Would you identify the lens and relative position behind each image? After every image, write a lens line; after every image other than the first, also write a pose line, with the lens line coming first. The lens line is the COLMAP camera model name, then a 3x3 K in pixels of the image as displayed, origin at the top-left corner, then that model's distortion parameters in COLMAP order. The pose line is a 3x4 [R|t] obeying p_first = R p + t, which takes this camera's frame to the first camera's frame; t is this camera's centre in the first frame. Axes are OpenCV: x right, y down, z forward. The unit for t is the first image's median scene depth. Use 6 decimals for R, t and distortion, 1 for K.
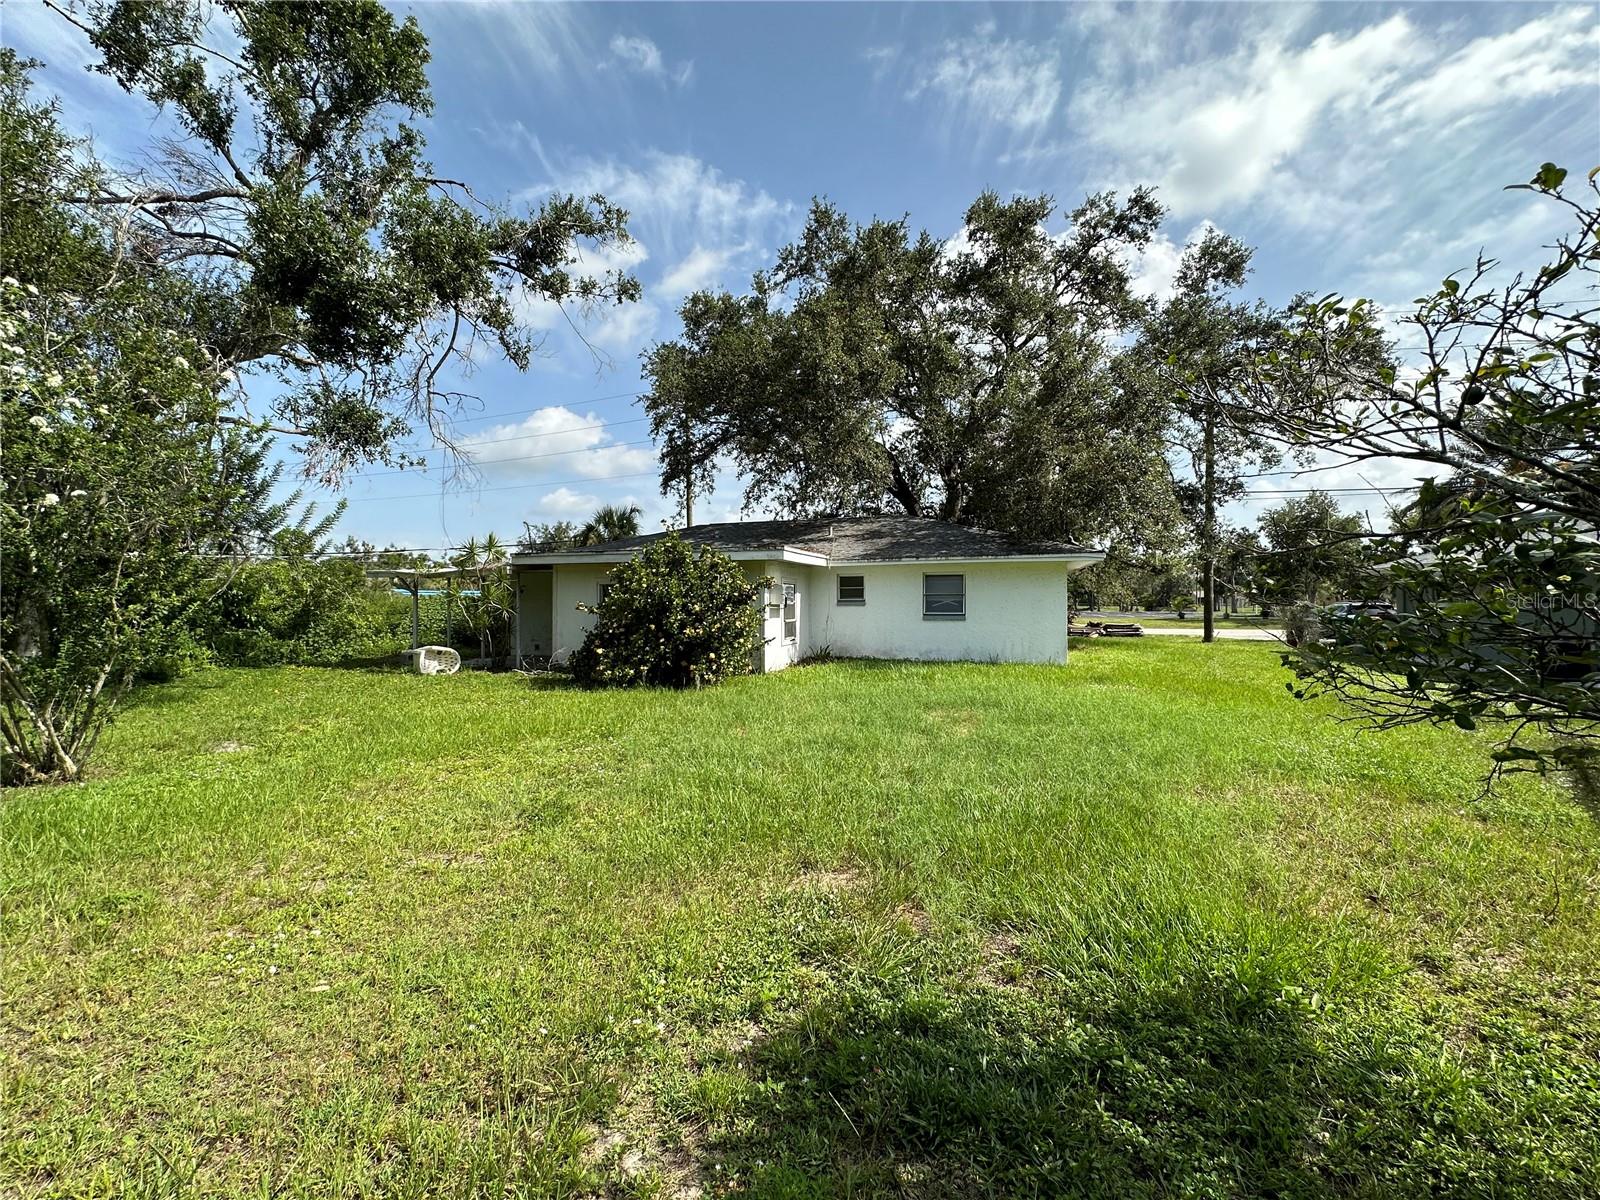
lens RADIAL K [[639.7, 0, 796.0], [0, 639.7, 601.2], [0, 0, 1]] dist [-0.000314, 0.000512]
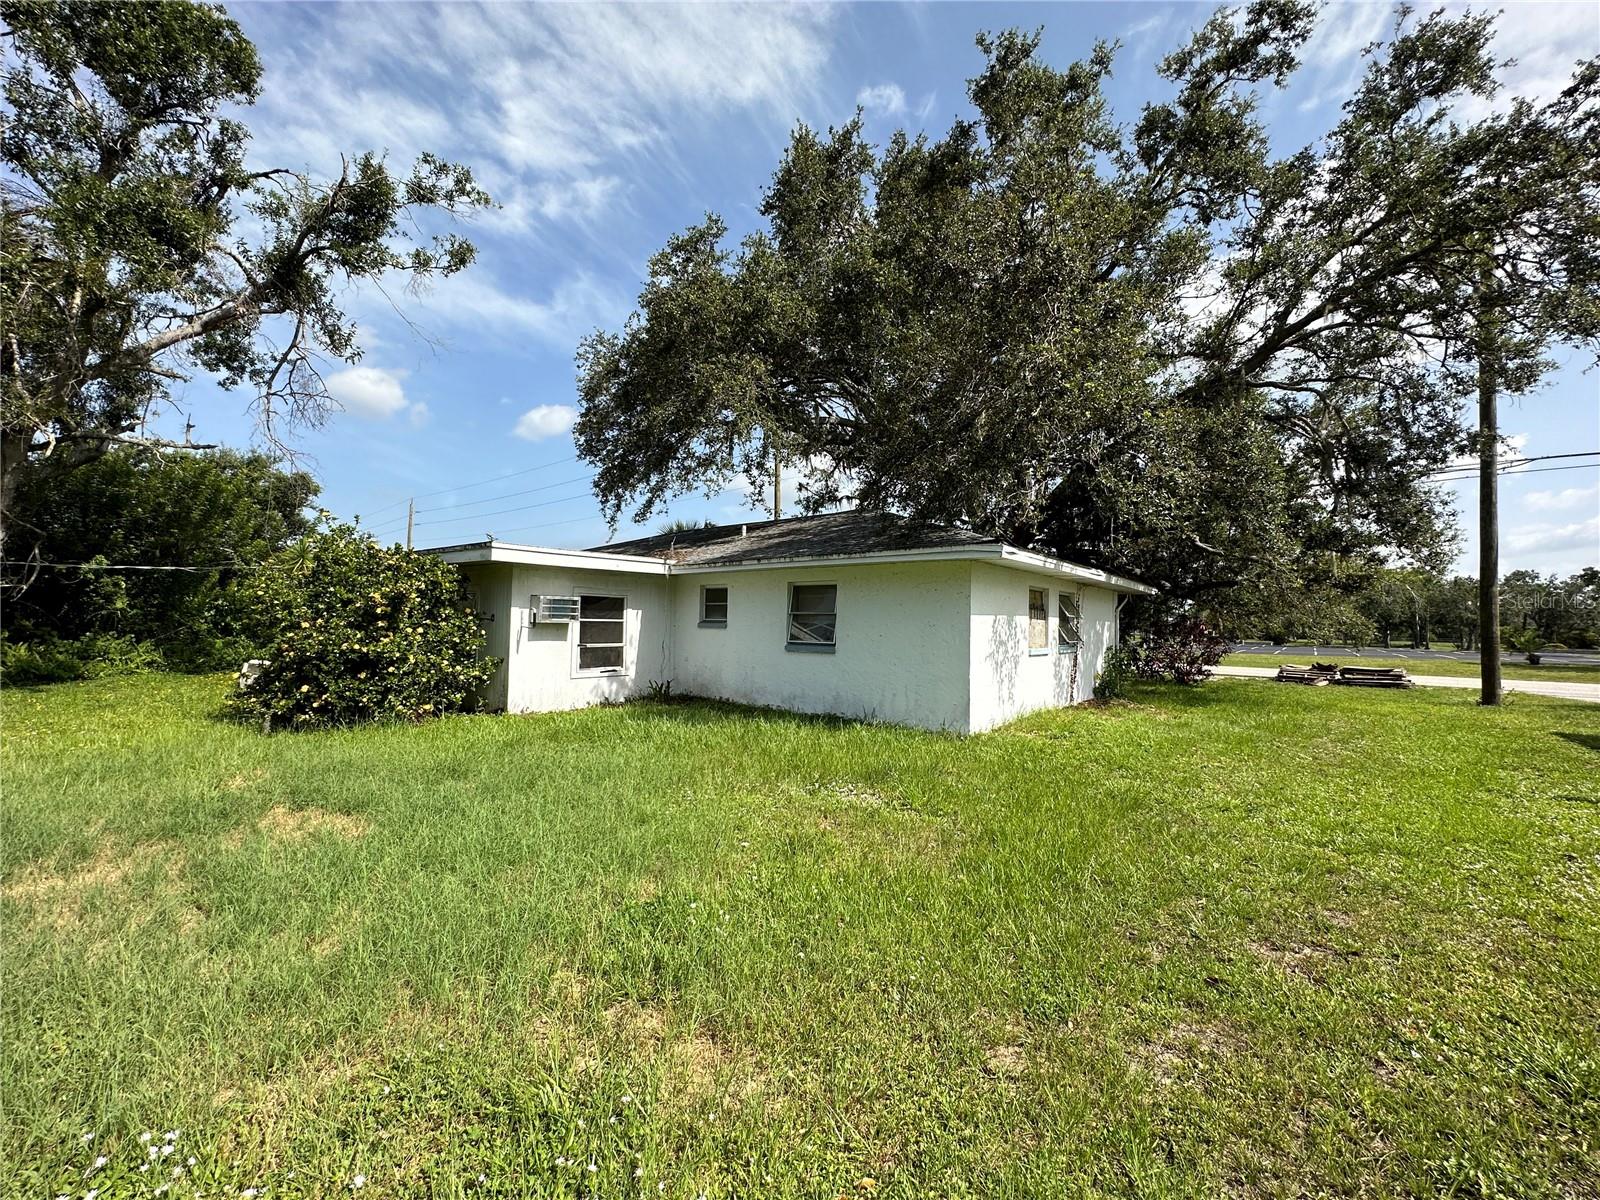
lens RADIAL K [[639.7, 0, 802.2], [0, 639.7, 602.1], [0, 0, 1]] dist [-0.000314, 0.000512]
pose [[0.934694, 0.008442, -0.355353, 0.332527], [-0.020917, 0.999292, -0.031278, -0.001216], [0.354838, 0.036668, 0.934209, 0.258372]]
